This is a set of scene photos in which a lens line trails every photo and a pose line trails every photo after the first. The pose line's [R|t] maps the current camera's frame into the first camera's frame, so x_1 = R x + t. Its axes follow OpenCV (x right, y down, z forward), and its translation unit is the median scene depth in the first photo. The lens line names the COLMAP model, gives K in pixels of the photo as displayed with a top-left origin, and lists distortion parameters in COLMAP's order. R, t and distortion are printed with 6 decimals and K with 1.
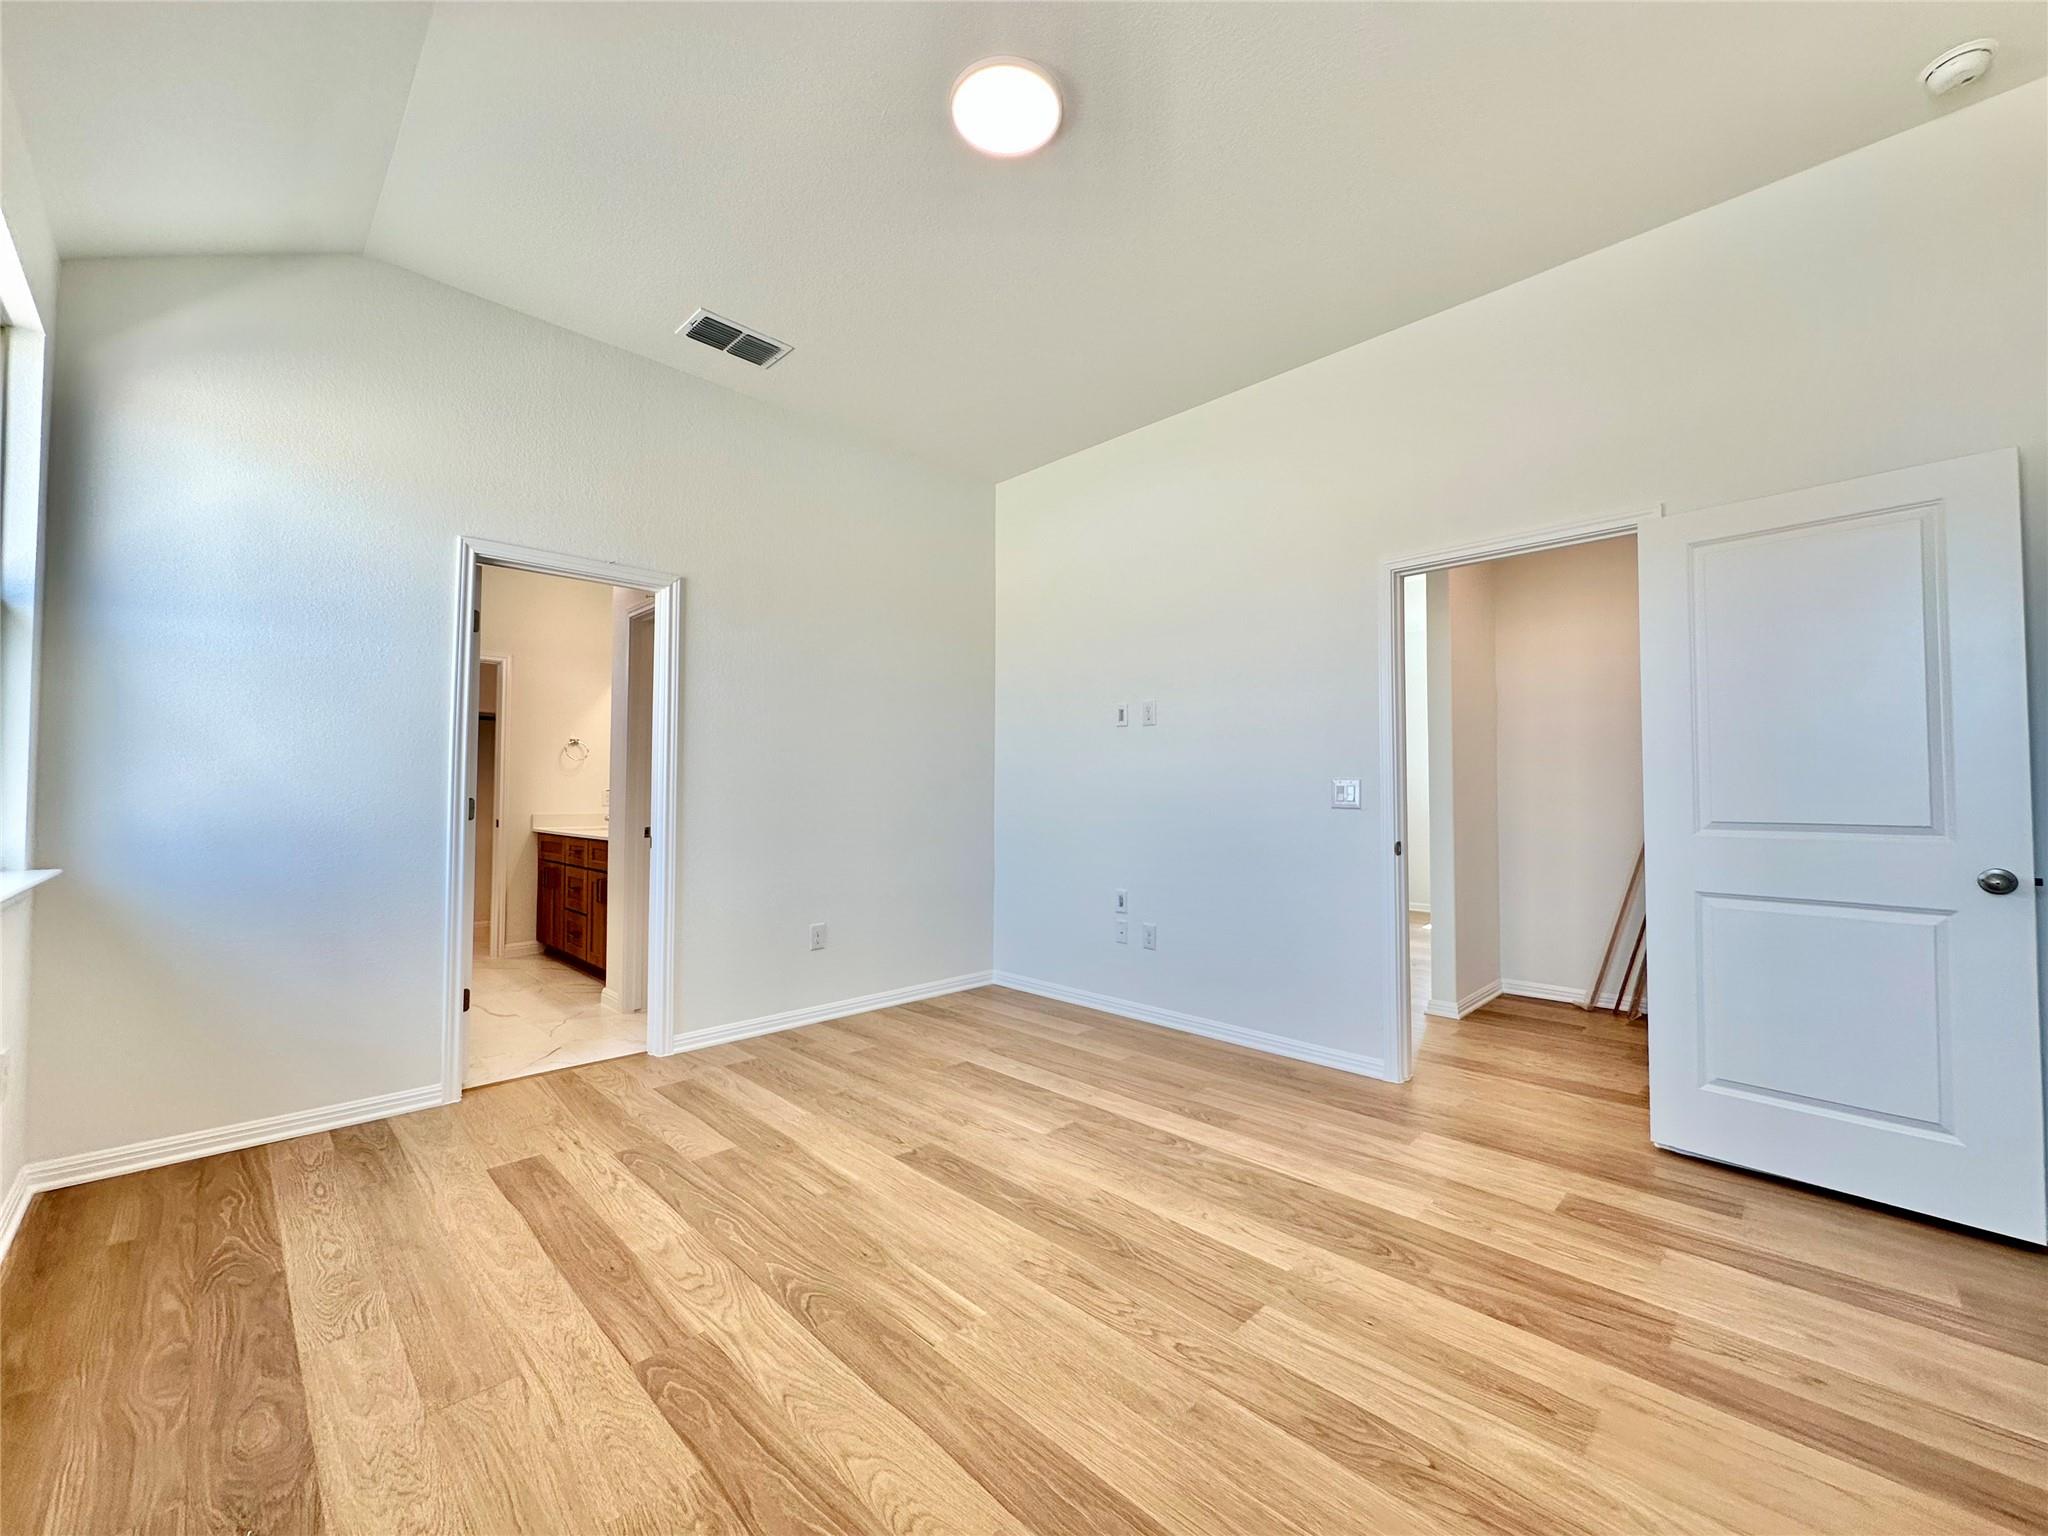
lens RADIAL K [[821.6, 0, 1024.0], [0, 821.6, 768.0], [0, 0, 1]] dist [-0.004263, 0.000271]
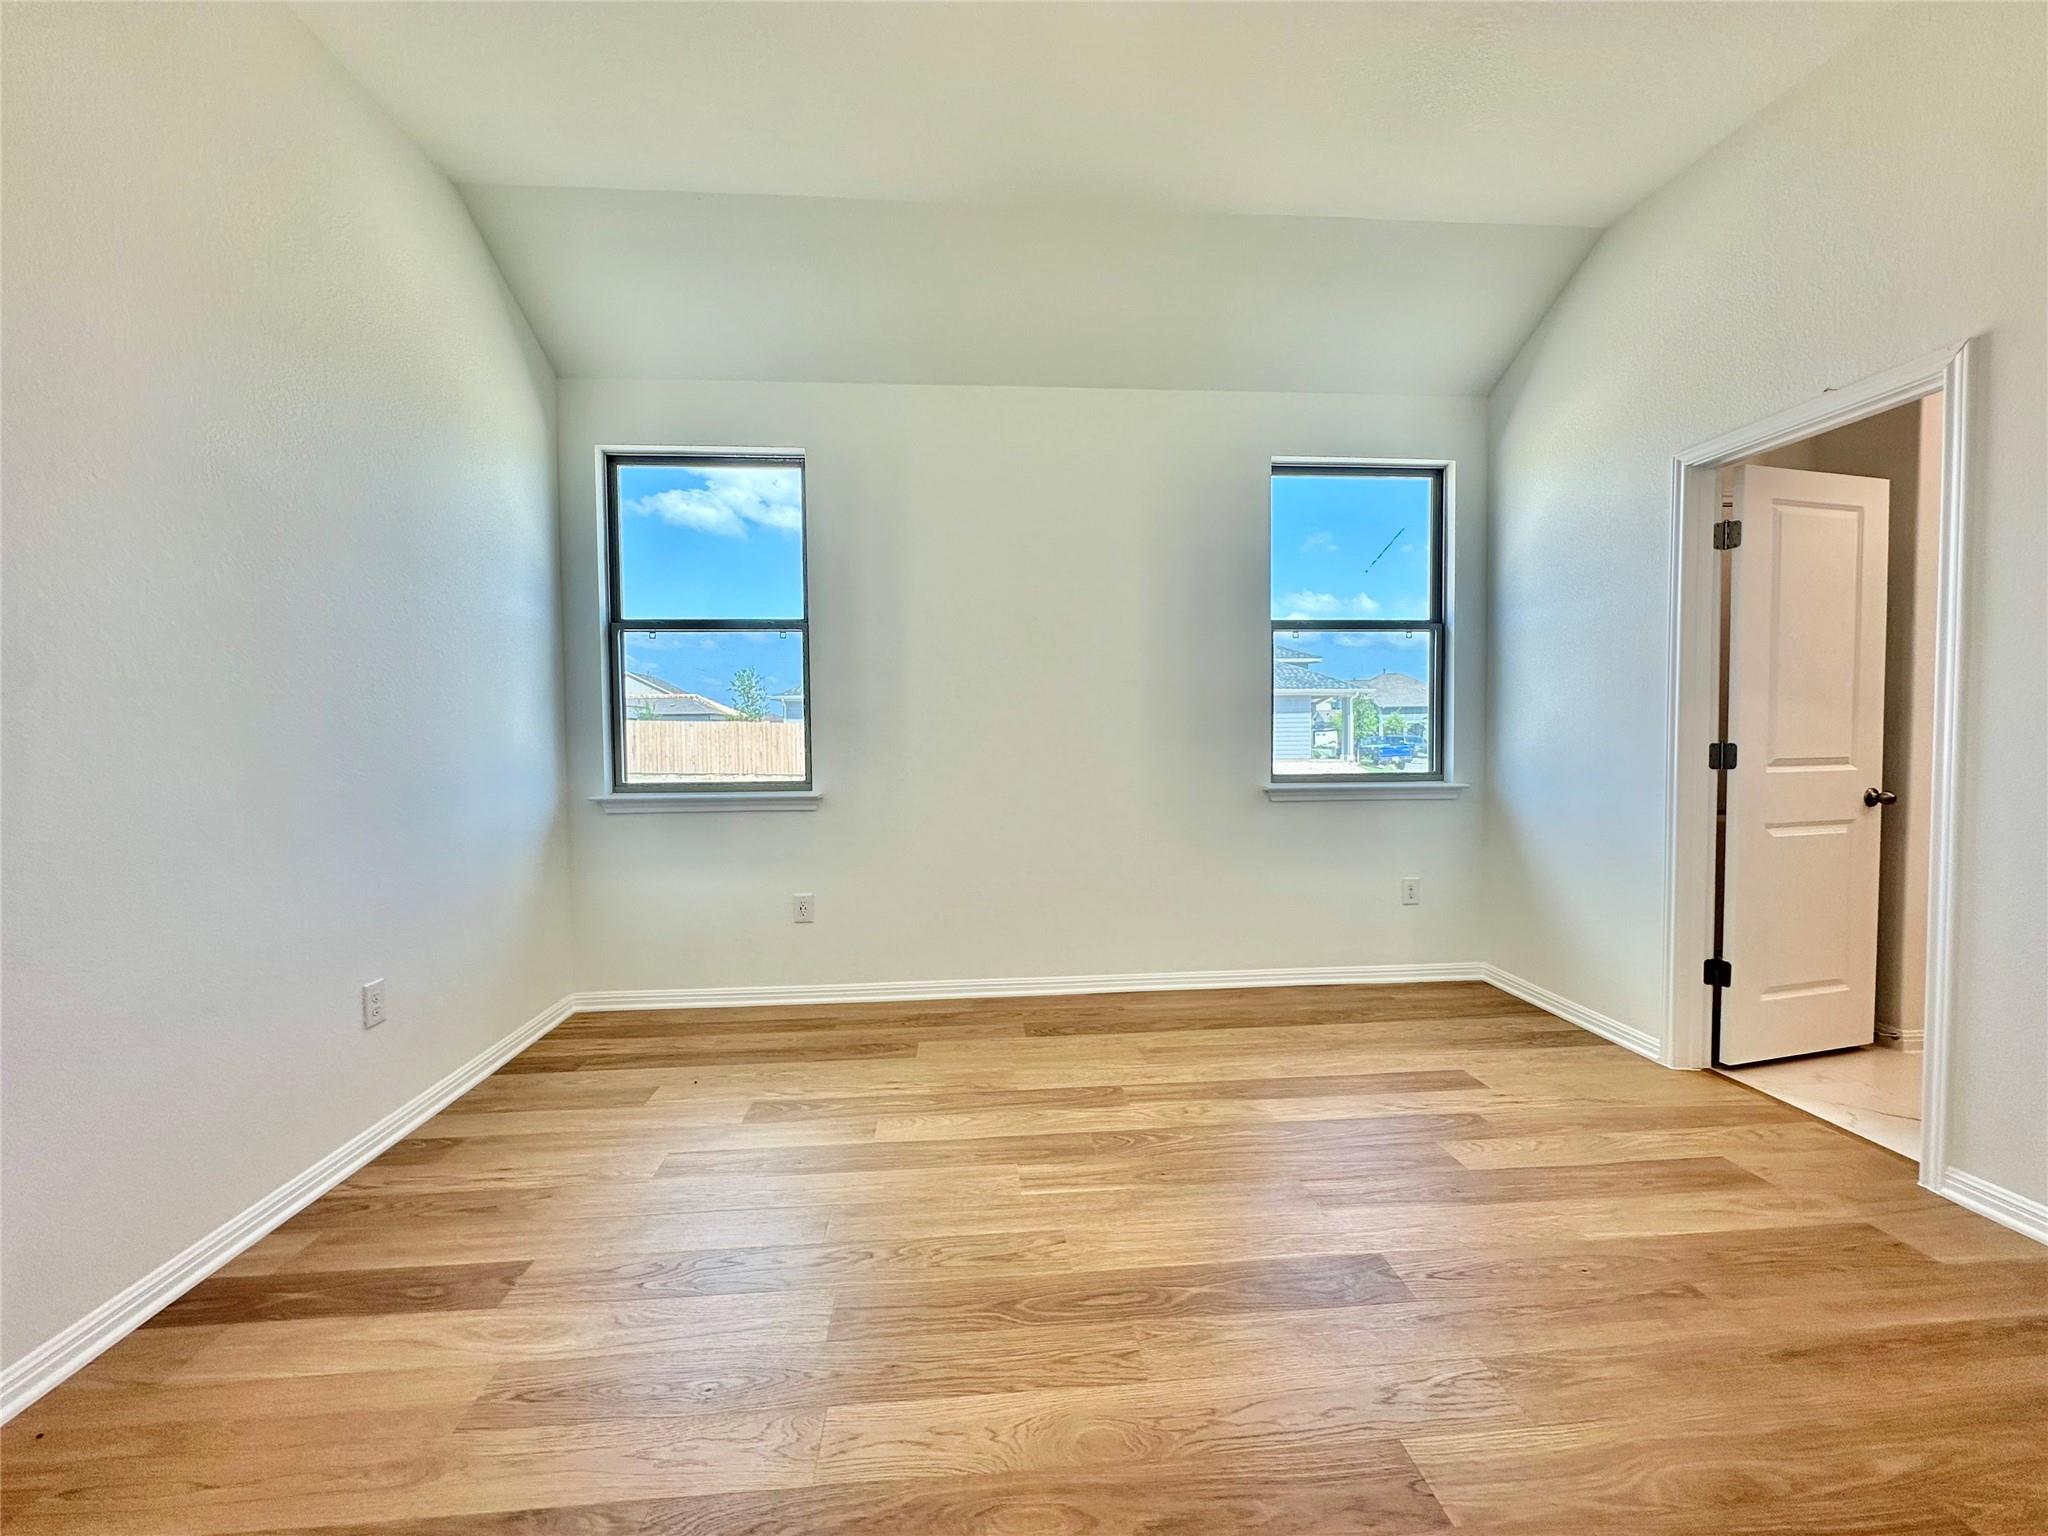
lens RADIAL K [[821.6, 0, 1024.0], [0, 821.6, 768.0], [0, 0, 1]] dist [-0.004263, 0.000271]
pose [[-0.653601, 0.035036, -0.756028, 0.706775], [0.032678, 0.999303, 0.018059, 0.037184], [0.756134, -0.012902, -0.654290, 1.548028]]
